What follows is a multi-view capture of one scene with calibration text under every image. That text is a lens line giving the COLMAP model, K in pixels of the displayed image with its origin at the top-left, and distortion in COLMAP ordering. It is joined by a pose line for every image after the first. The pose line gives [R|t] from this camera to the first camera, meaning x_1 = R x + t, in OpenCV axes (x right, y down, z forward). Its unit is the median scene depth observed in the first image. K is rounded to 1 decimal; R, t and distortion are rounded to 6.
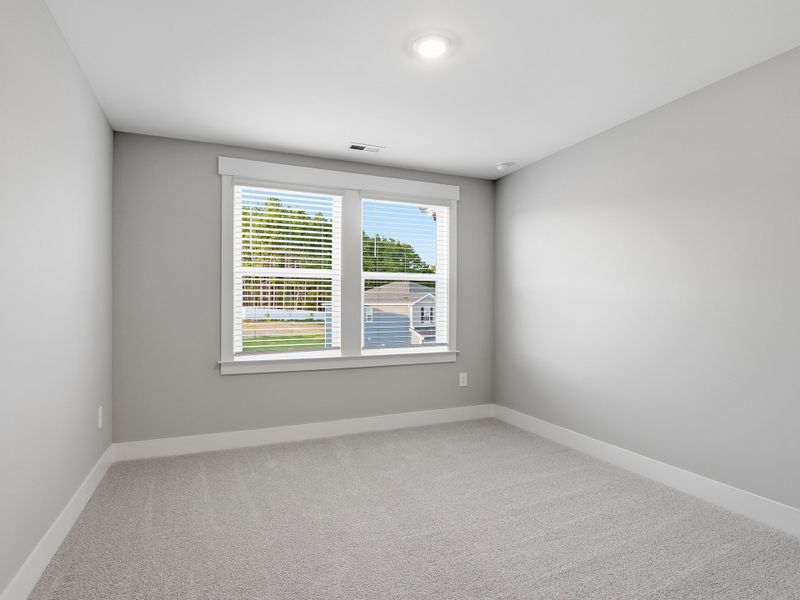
lens RADIAL K [[377.9, 0, 400.0], [0, 377.9, 300.0], [0, 0, 1]] dist [-0.003421, -0.000681]
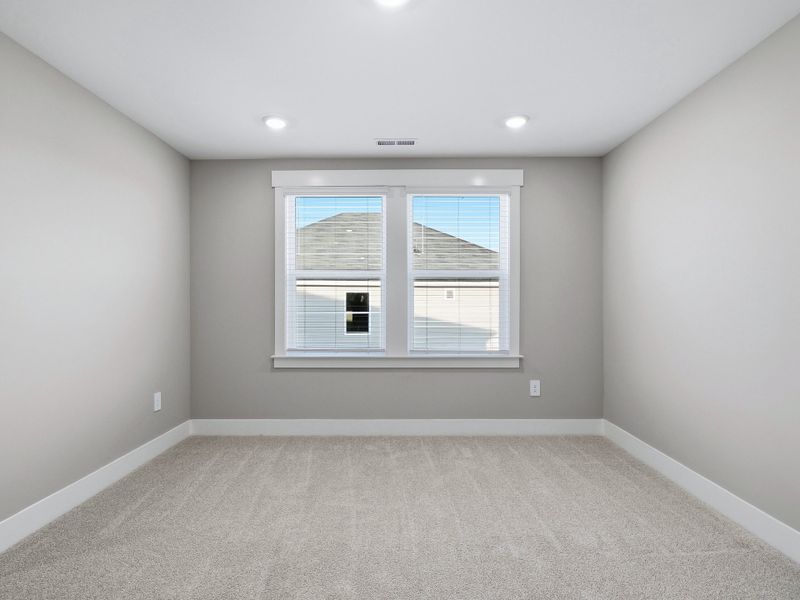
lens RADIAL K [[377.9, 0, 400.0], [0, 377.9, 300.0], [0, 0, 1]] dist [-0.003421, -0.000681]
pose [[0.935544, -0.006436, -0.353153, 0.222865], [0.007156, 0.999974, 0.000733, 0.001274], [0.353139, -0.003213, 0.935565, 0.081604]]
